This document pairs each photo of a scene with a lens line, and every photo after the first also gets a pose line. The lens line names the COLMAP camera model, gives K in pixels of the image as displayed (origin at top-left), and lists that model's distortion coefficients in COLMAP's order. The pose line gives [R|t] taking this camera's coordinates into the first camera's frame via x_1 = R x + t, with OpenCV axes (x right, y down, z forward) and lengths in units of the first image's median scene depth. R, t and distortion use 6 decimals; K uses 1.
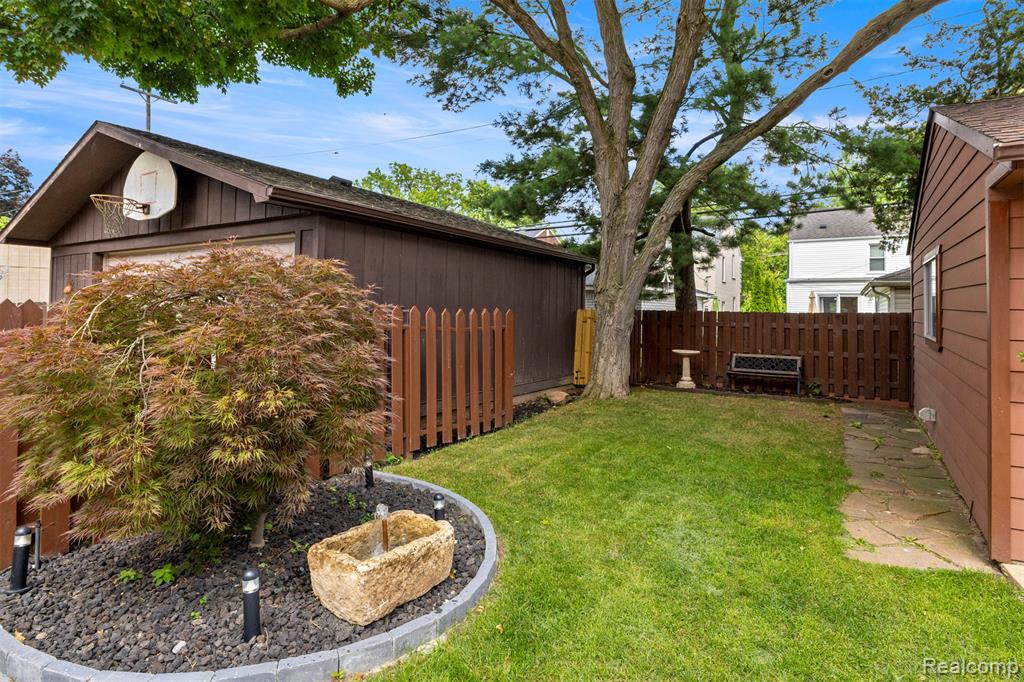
lens RADIAL K [[559.2, 0, 508.0], [0, 559.2, 282.7], [0, 0, 1]] dist [-0.002839, -0.002353]
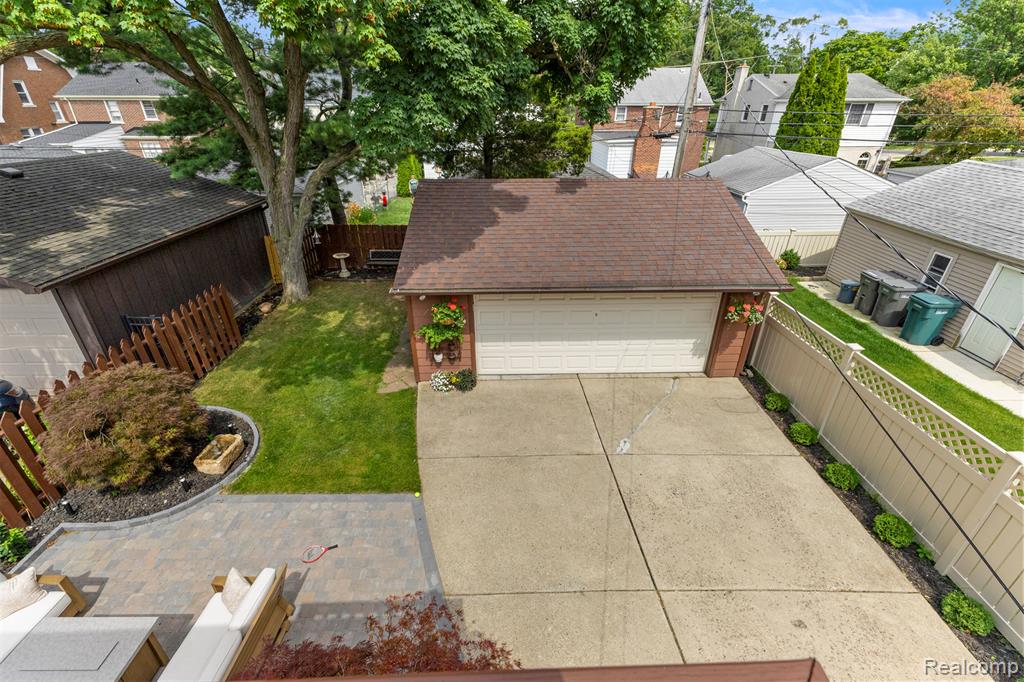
lens RADIAL K [[440.1, 0, 512.7], [0, 440.1, 343.0], [0, 0, 1]] dist [0.005497, 0.000638]
pose [[0.831127, -0.273154, 0.484370, 0.088687], [-0.013176, 0.861122, 0.508227, -1.025740], [-0.555926, -0.428784, 0.712103, -1.098645]]
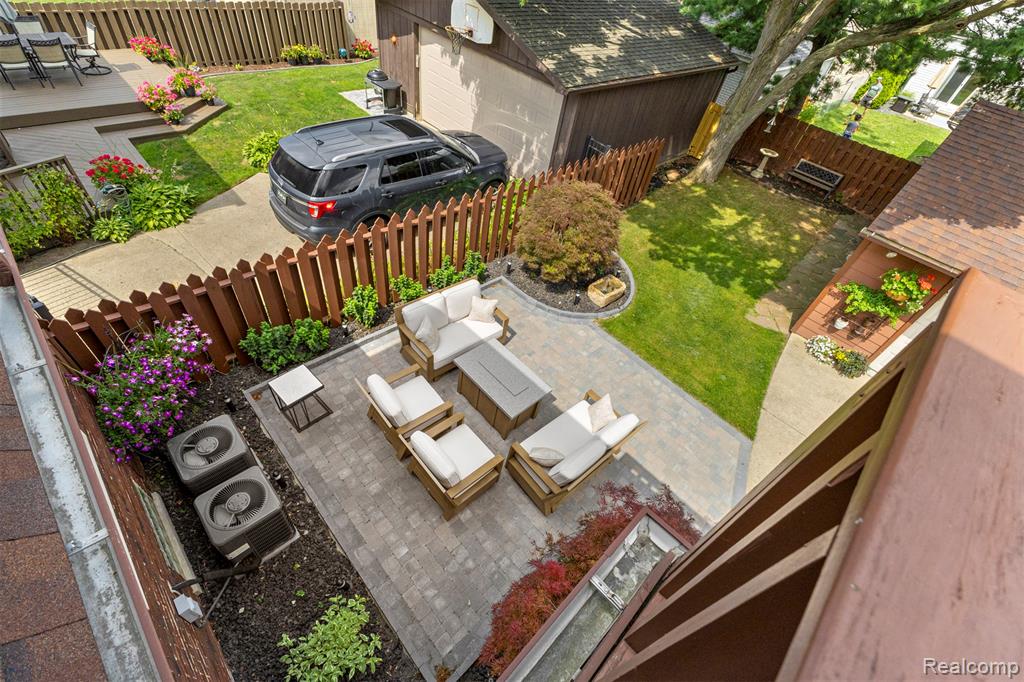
lens RADIAL K [[440.1, 0, 515.9], [0, 440.1, 340.3], [0, 0, 1]] dist [0.005497, 0.000638]
pose [[0.964461, 0.252369, -0.078267, -0.363119], [-0.117812, 0.675867, 0.727547, -0.974950], [0.236508, -0.692469, 0.681579, -0.979539]]
